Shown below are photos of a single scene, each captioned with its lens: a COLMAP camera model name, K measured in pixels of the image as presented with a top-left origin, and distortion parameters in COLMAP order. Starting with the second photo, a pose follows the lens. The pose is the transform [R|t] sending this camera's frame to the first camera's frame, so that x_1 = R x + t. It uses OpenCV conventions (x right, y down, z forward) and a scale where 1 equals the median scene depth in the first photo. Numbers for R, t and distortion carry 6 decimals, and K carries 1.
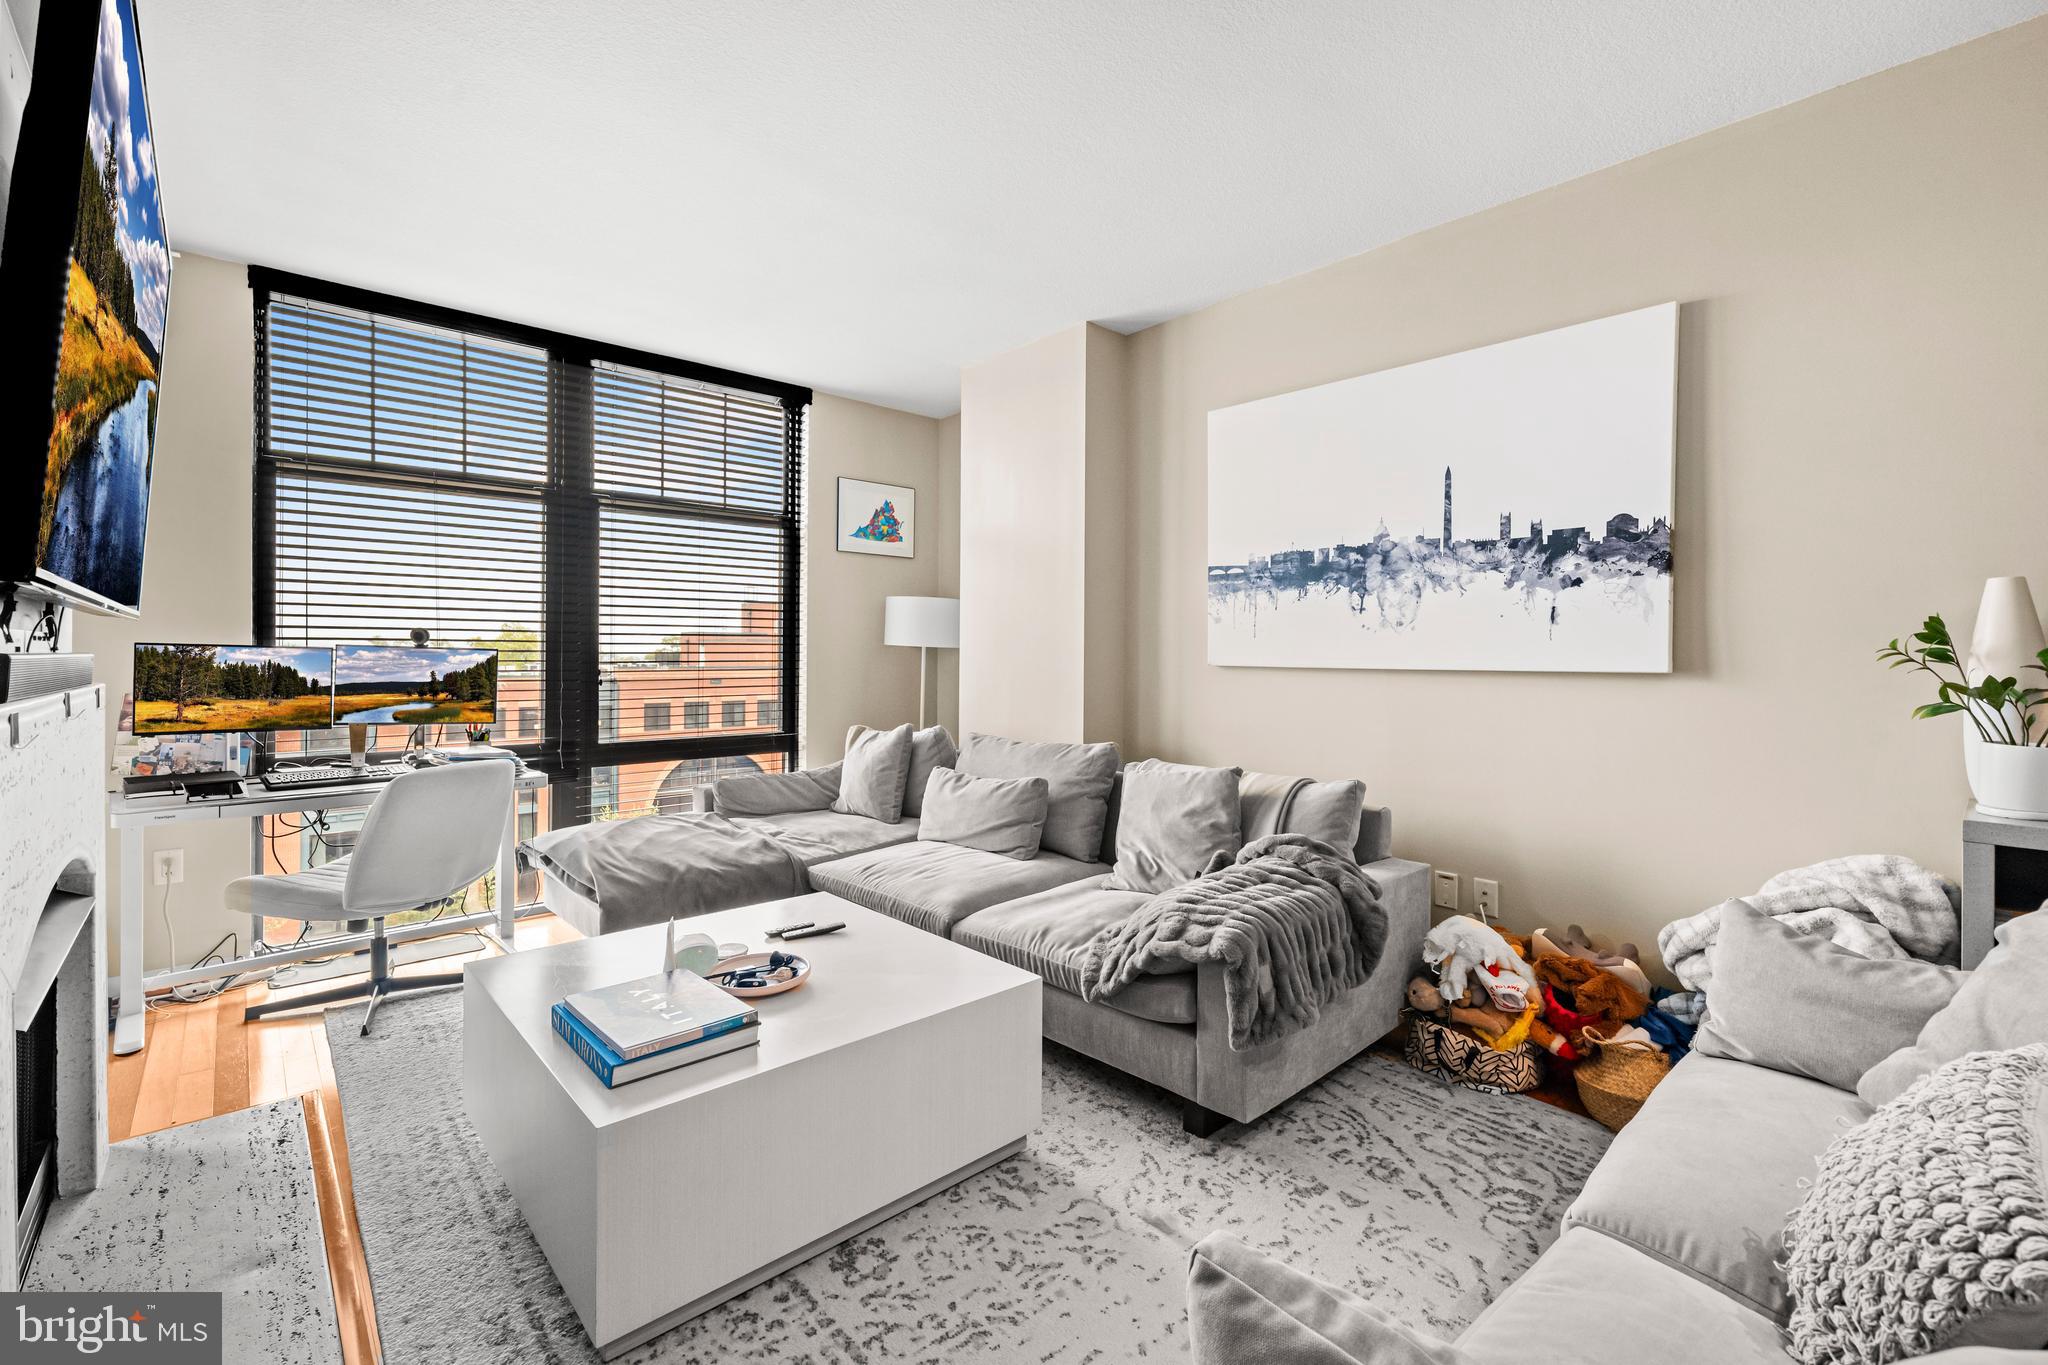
lens RADIAL K [[879.1, 0, 1004.1], [0, 879.1, 659.7], [0, 0, 1]] dist [-0.000032, -0.000030]
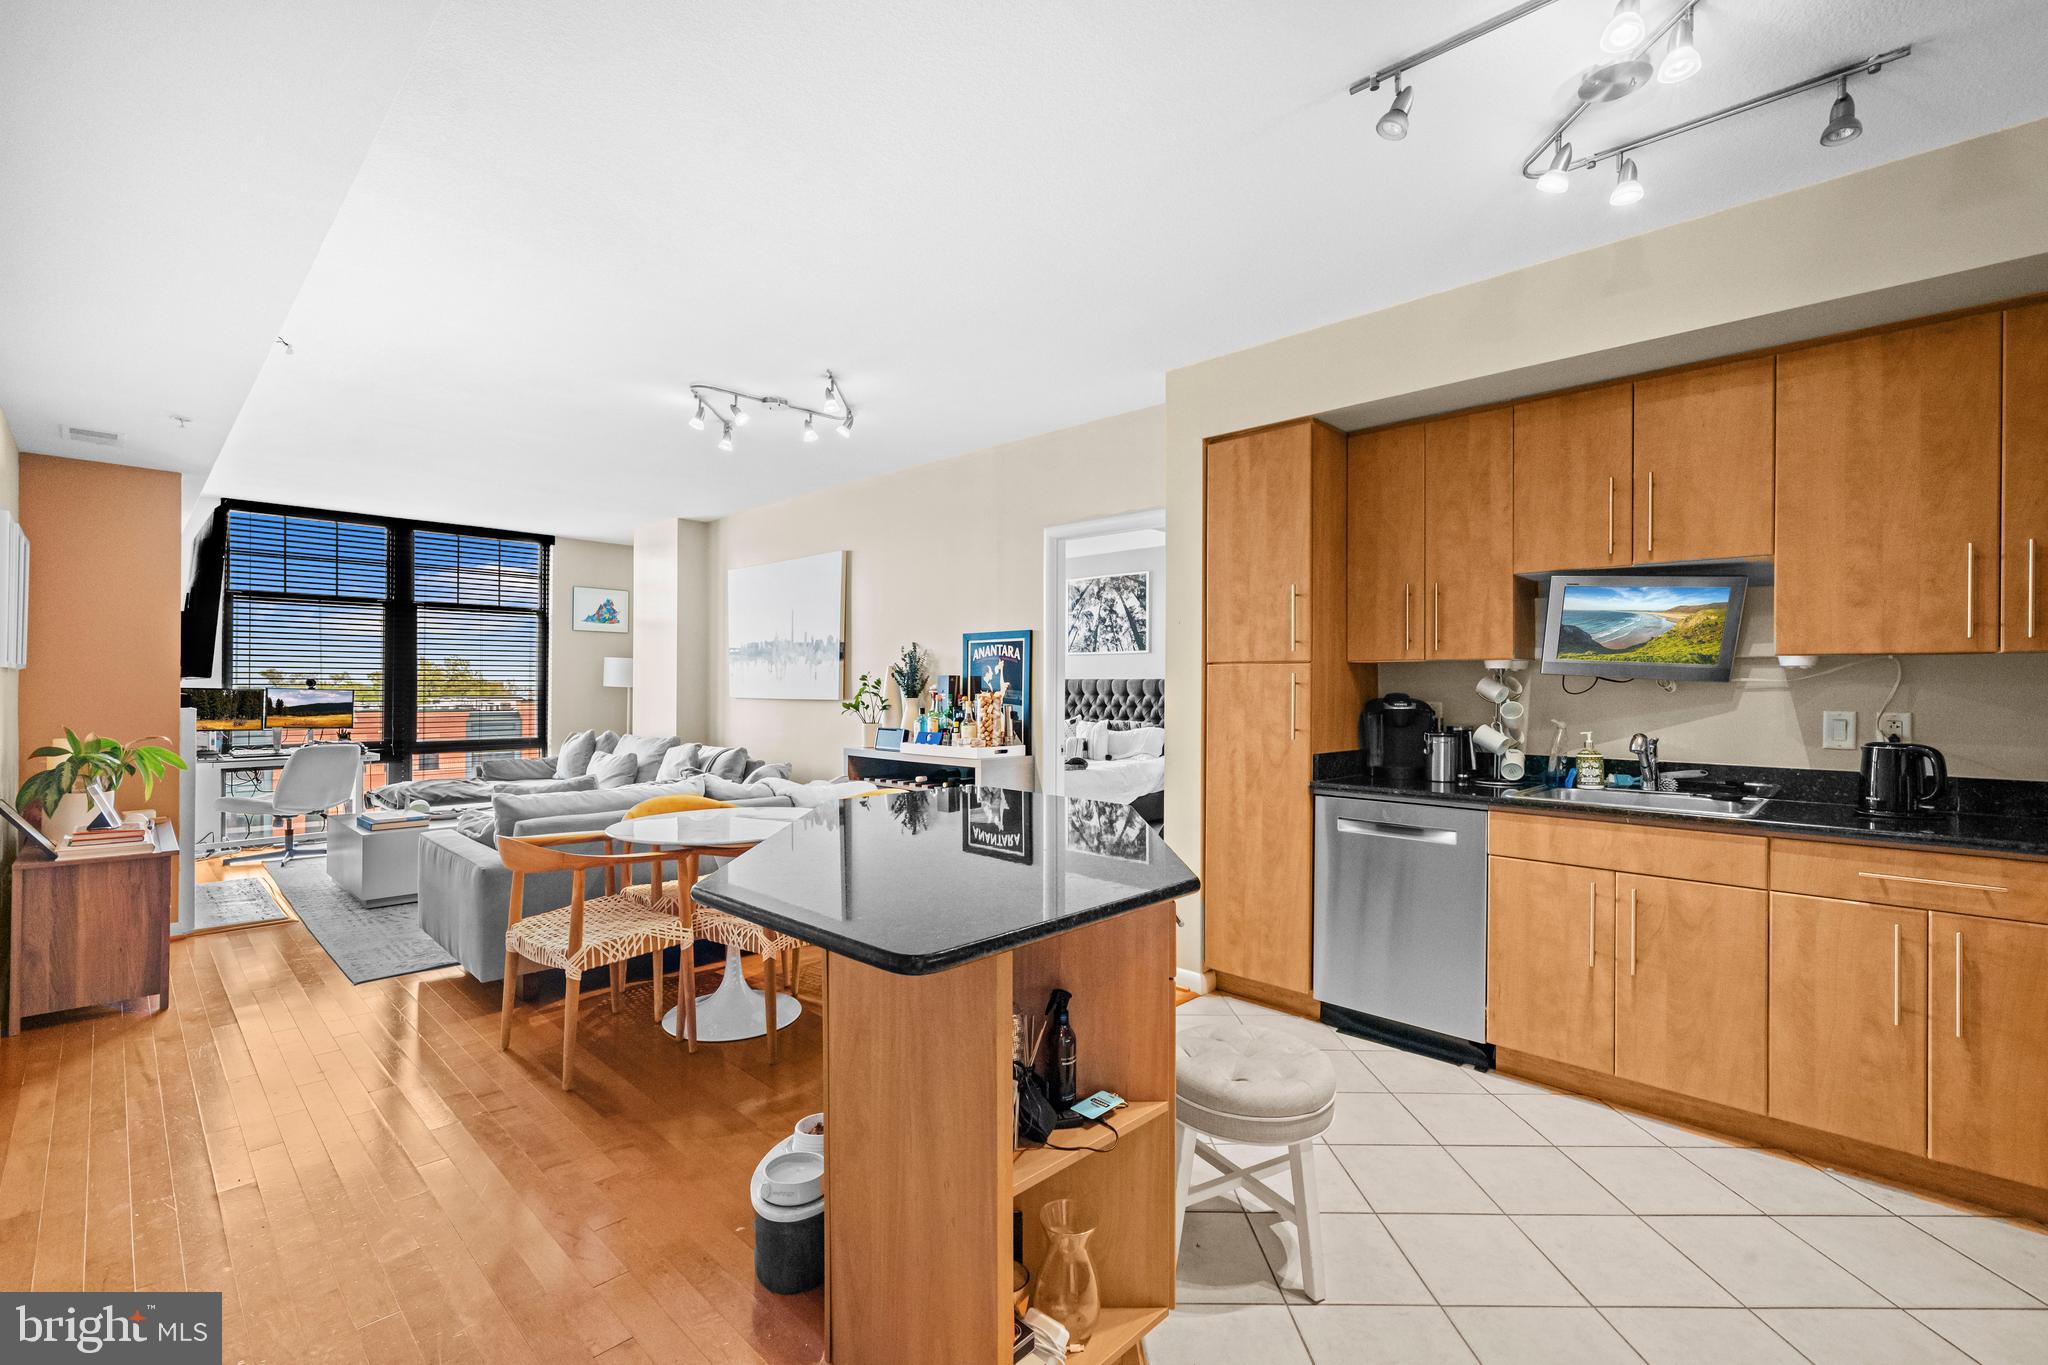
lens RADIAL K [[886.9, 0, 1004.5], [0, 886.9, 689.6], [0, 0, 1]] dist [-0.000482, 0.000001]
pose [[0.997487, -0.000062, 0.070851, 0.770938], [0.000377, 0.999990, -0.004431, -0.002821], [-0.070850, 0.004447, 0.997477, -1.128651]]
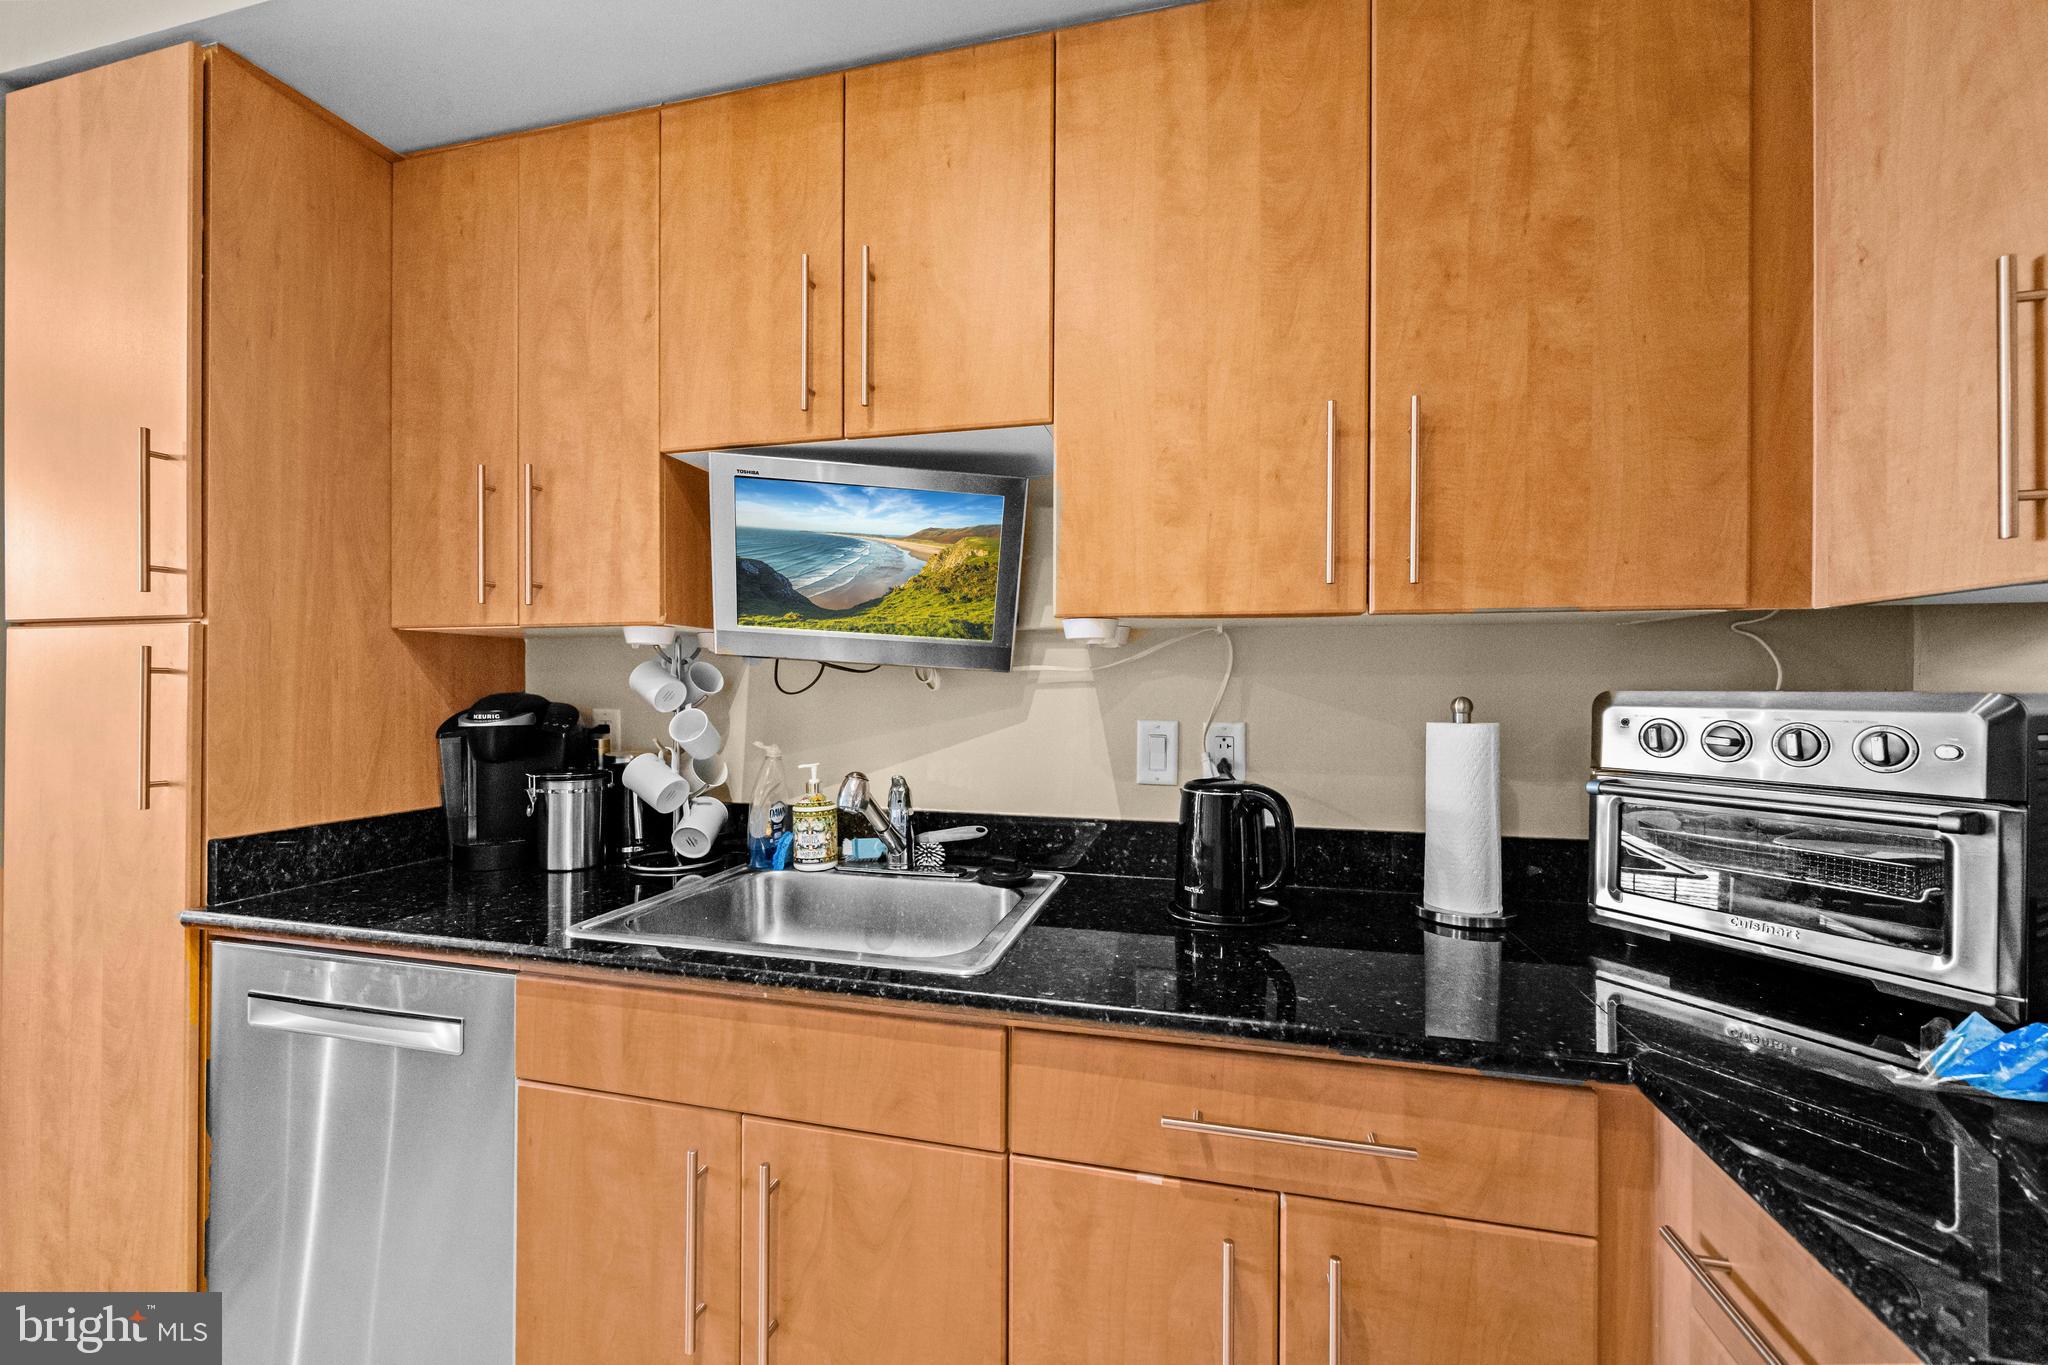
lens RADIAL K [[807.3, 0, 1015.4], [0, 807.3, 695.2], [0, 0, 1]] dist [-0.000968, -0.000239]
pose [[0.824106, -0.004597, 0.566417, 1.307445], [0.003908, 0.999989, 0.002430, -0.002116], [-0.566422, 0.000211, 0.824115, -0.666840]]
